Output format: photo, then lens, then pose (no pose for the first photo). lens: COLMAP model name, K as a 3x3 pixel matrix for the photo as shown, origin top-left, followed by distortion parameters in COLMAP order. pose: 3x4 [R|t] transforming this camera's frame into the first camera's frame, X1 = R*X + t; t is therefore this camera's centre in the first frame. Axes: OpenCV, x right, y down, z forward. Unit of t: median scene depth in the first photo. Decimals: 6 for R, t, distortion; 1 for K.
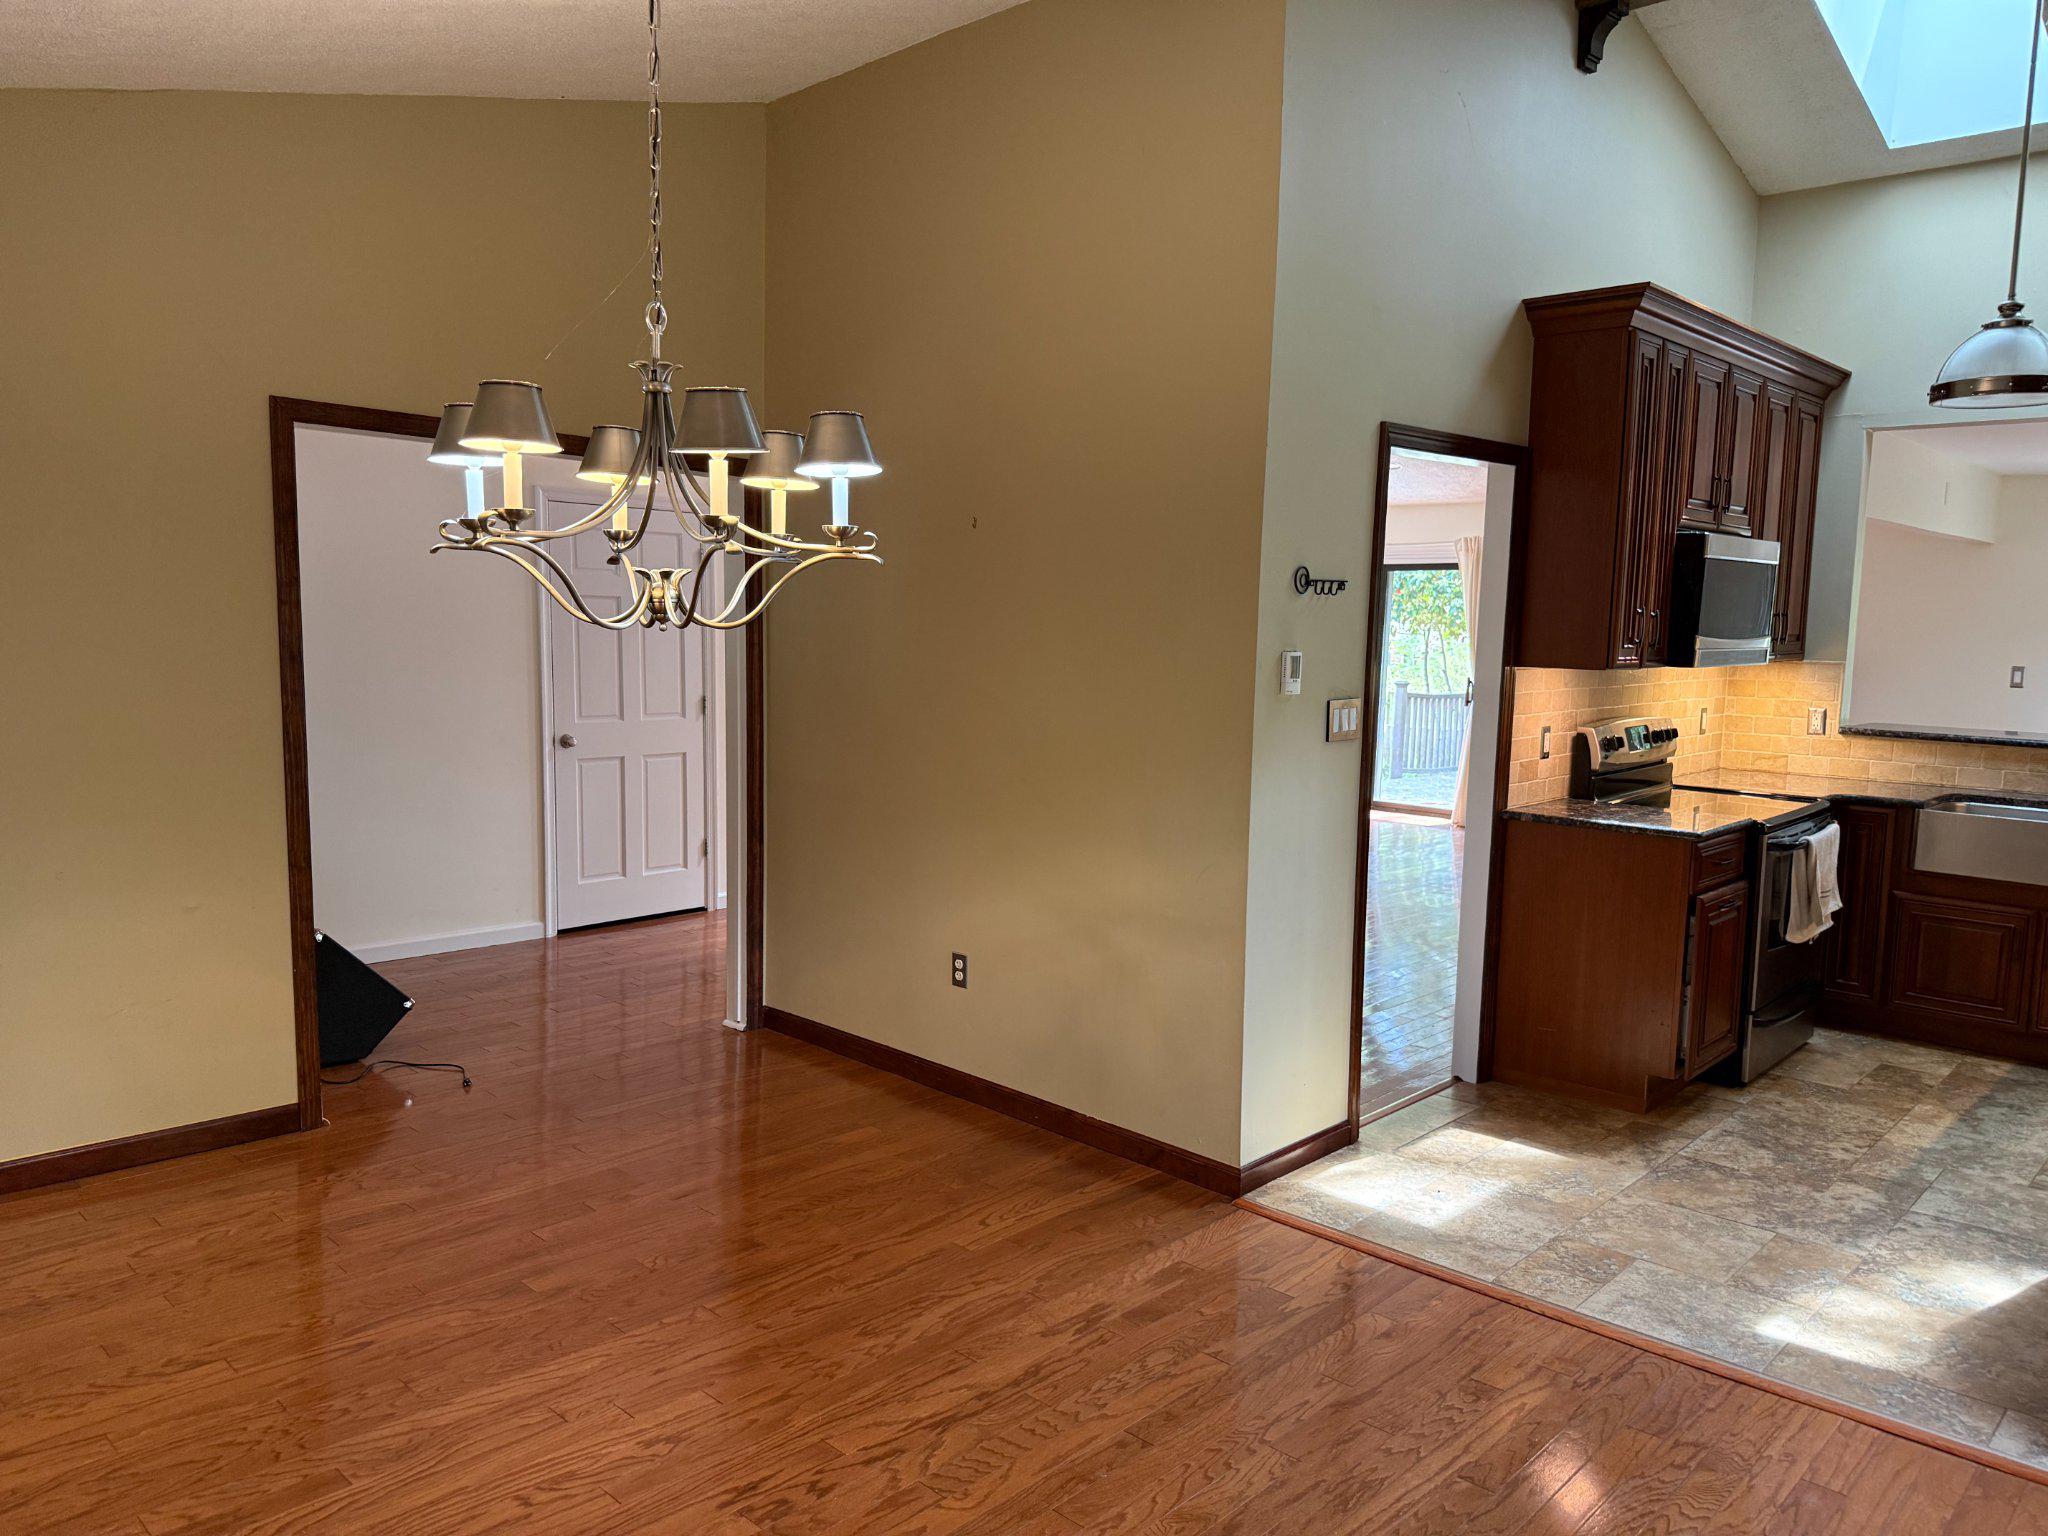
lens RADIAL K [[1400.8, 0, 1016.0], [0, 1400.8, 739.6], [0, 0, 1]] dist [0.085589, -0.117749]
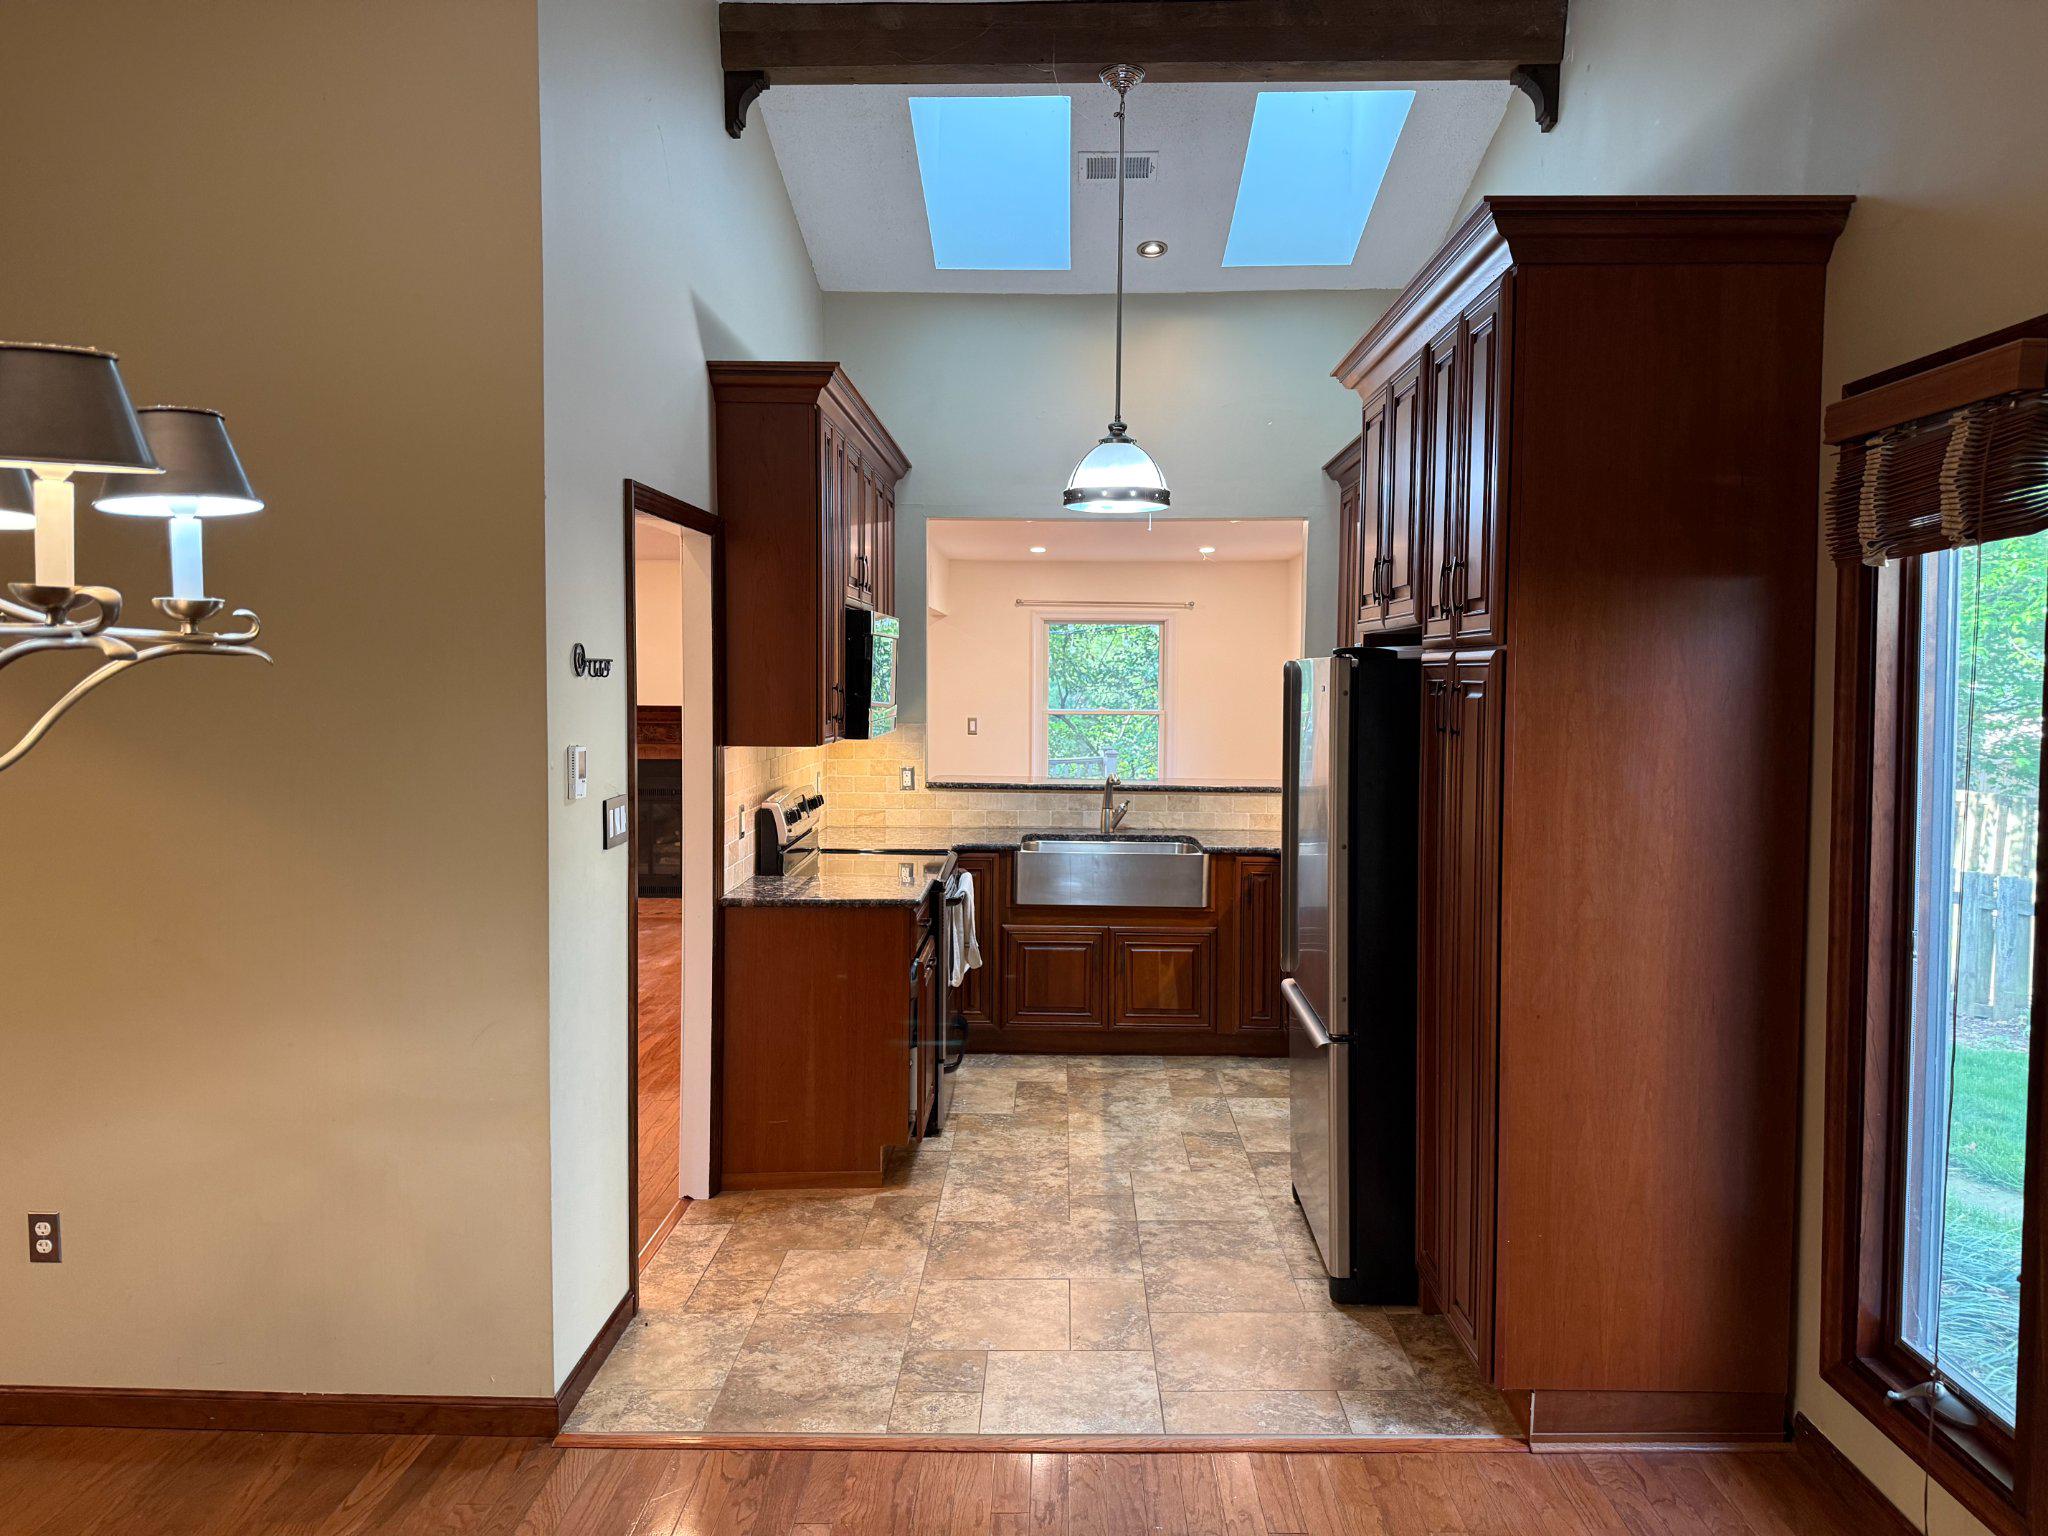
lens RADIAL K [[1400.8, 0, 1016.0], [0, 1400.8, 739.6], [0, 0, 1]] dist [0.085589, -0.117749]
pose [[0.734787, -0.042980, 0.676935, -0.161669], [0.067057, 0.997704, -0.009442, -0.038656], [-0.674976, 0.052331, 0.735982, 0.201165]]
